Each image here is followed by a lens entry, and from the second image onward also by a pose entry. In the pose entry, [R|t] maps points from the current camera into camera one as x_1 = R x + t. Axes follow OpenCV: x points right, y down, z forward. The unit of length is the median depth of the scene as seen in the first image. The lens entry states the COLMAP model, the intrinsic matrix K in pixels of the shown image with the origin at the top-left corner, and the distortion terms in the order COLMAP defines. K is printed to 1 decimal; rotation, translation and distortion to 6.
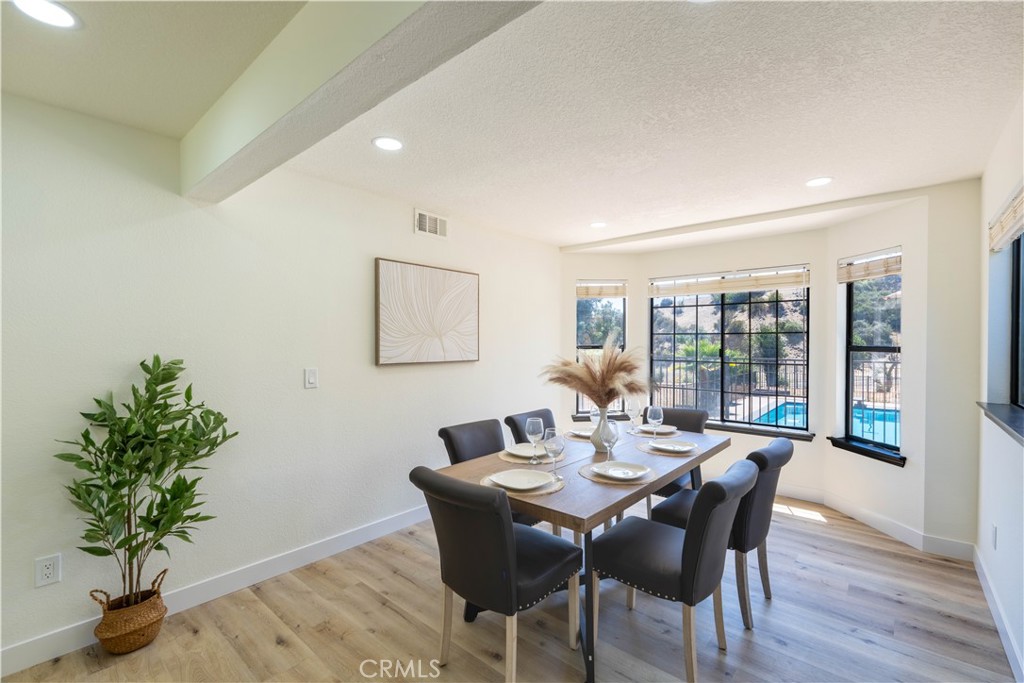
lens RADIAL K [[447.2, 0, 513.4], [0, 447.2, 343.9], [0, 0, 1]] dist [-0.002882, -0.000676]
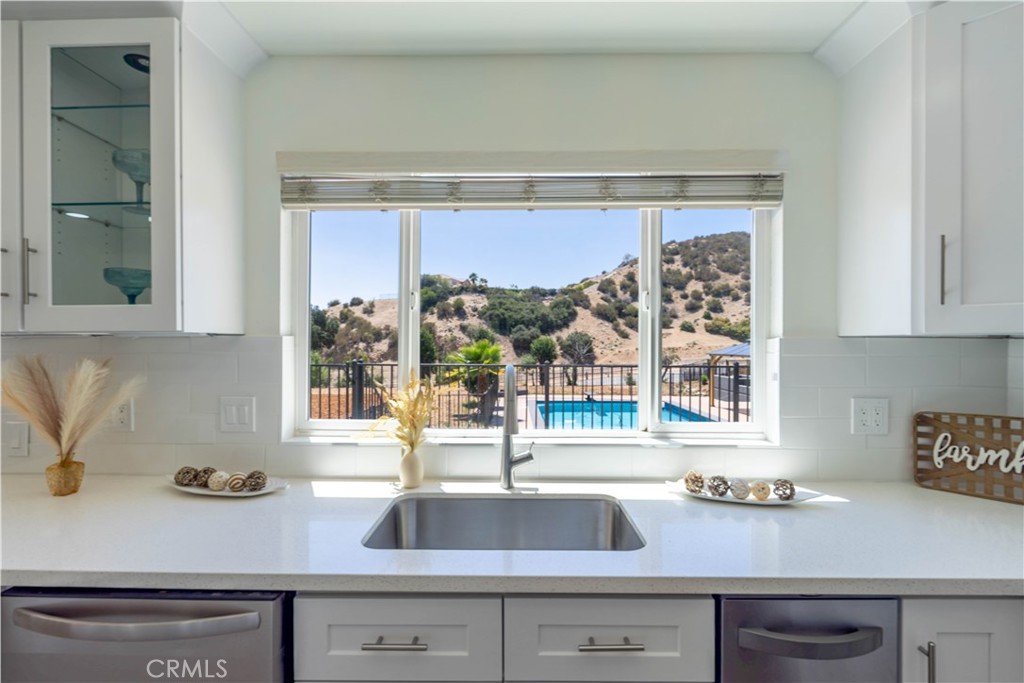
lens RADIAL K [[447.2, 0, 513.4], [0, 447.2, 343.9], [0, 0, 1]] dist [-0.002882, -0.000676]
pose [[0.767240, 0.001093, 0.641359, -0.508127], [-0.000580, 0.999999, -0.001010, -0.006373], [-0.641360, 0.000403, 0.767240, 1.804436]]
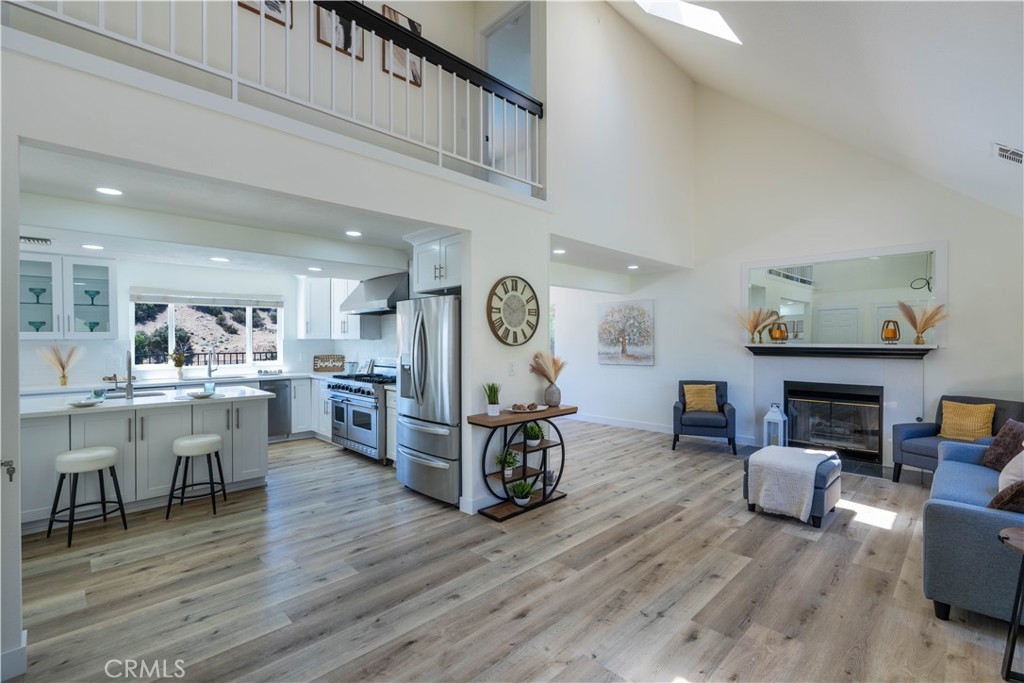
lens RADIAL K [[458.2, 0, 513.8], [0, 458.2, 343.2], [0, 0, 1]] dist [-0.001800, -0.000016]
pose [[0.077964, -0.008354, 0.996921, -2.137555], [0.003314, 0.999962, 0.008120, -0.010247], [-0.996951, 0.002671, 0.077989, 0.667839]]
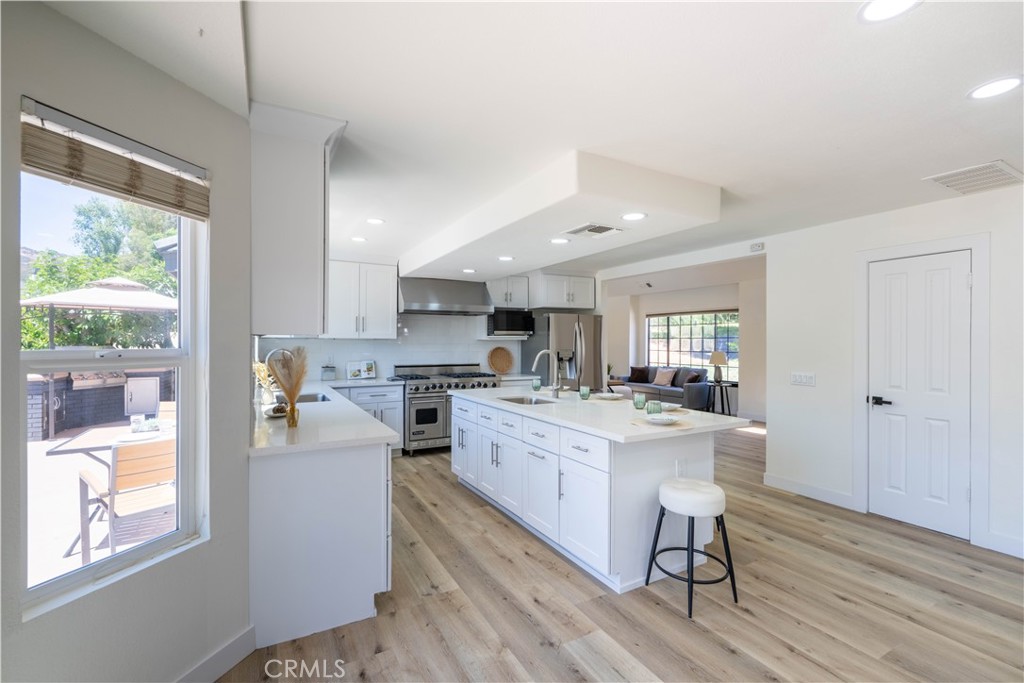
lens RADIAL K [[447.2, 0, 513.4], [0, 447.2, 343.9], [0, 0, 1]] dist [-0.002882, -0.000676]
pose [[-0.937911, -0.005301, 0.346835, -1.245760], [-0.002919, 0.999968, 0.007389, -0.006855], [-0.346863, 0.005918, -0.937897, 3.110859]]
